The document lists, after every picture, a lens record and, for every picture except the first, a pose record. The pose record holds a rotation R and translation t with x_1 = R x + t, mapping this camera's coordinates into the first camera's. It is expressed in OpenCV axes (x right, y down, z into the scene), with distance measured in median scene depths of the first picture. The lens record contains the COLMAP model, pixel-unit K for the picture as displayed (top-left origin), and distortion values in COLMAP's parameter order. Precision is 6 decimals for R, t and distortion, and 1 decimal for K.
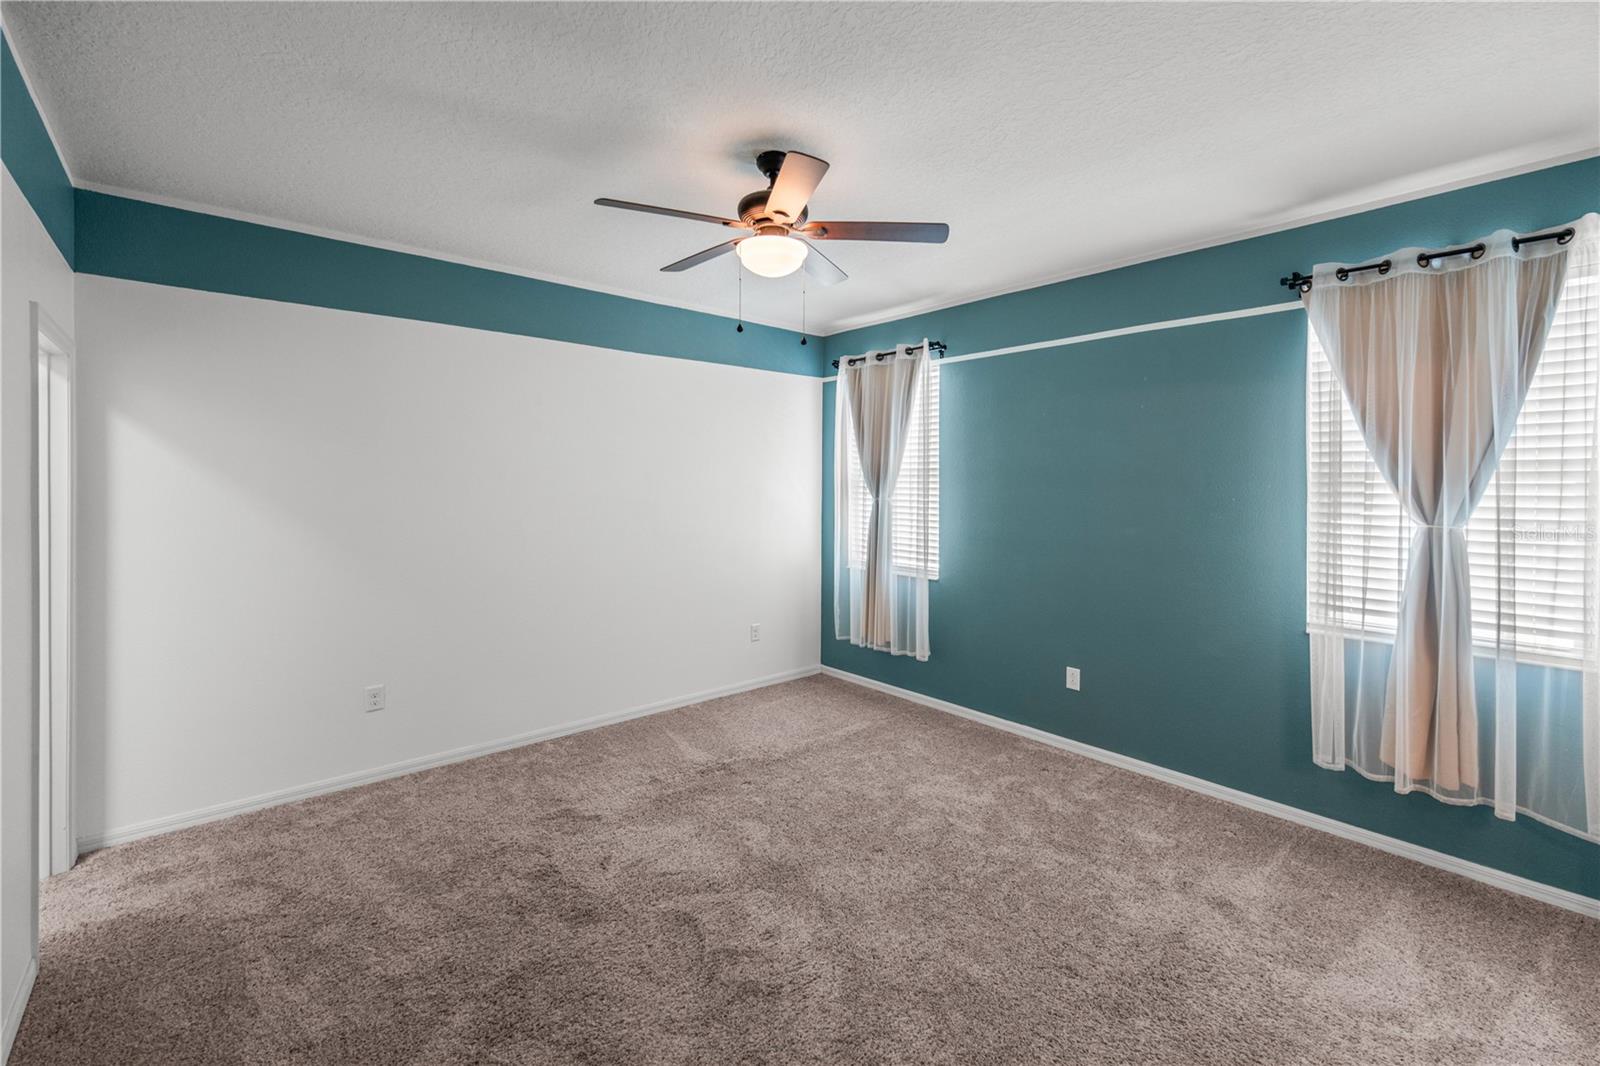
lens RADIAL K [[707.4, 0, 798.1], [0, 707.4, 496.1], [0, 0, 1]] dist [0.001643, 0.000151]
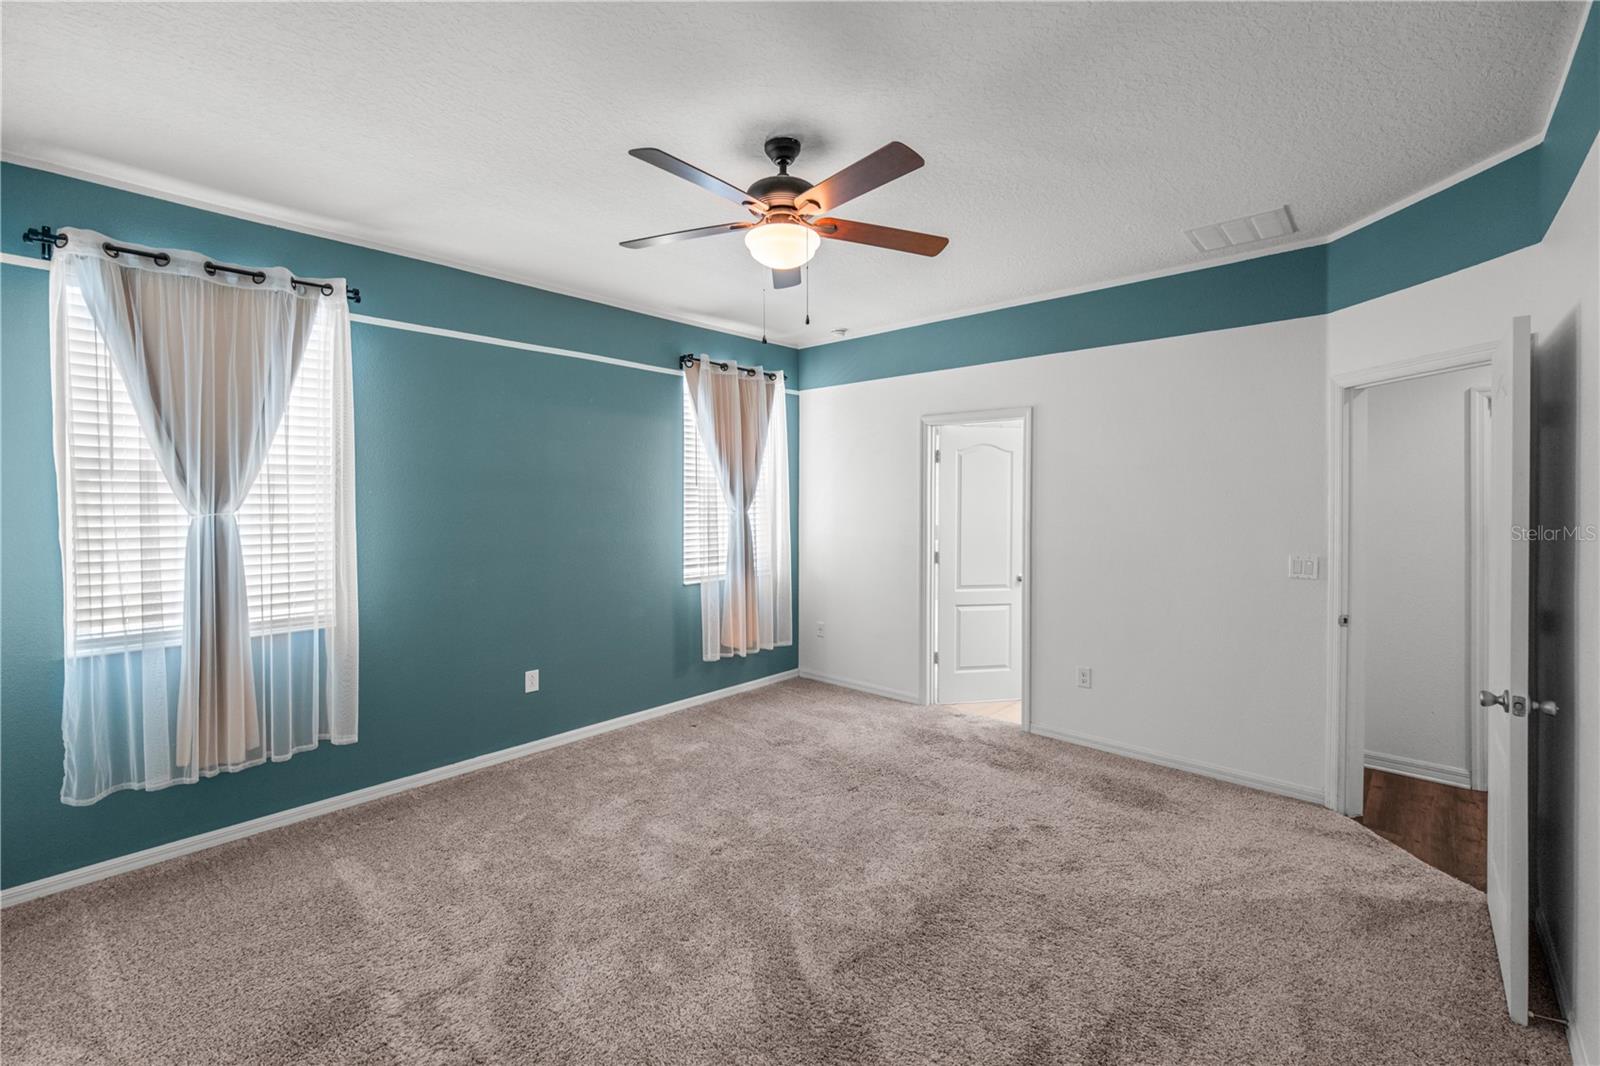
lens RADIAL K [[678.0, 0, 797.1], [0, 678.0, 523.1], [0, 0, 1]] dist [0.001234, -0.012718]
pose [[-0.151970, -0.055038, 0.986852, -0.485672], [0.007650, 0.998353, 0.056858, -0.017725], [-0.988356, 0.016190, -0.151299, 0.596686]]
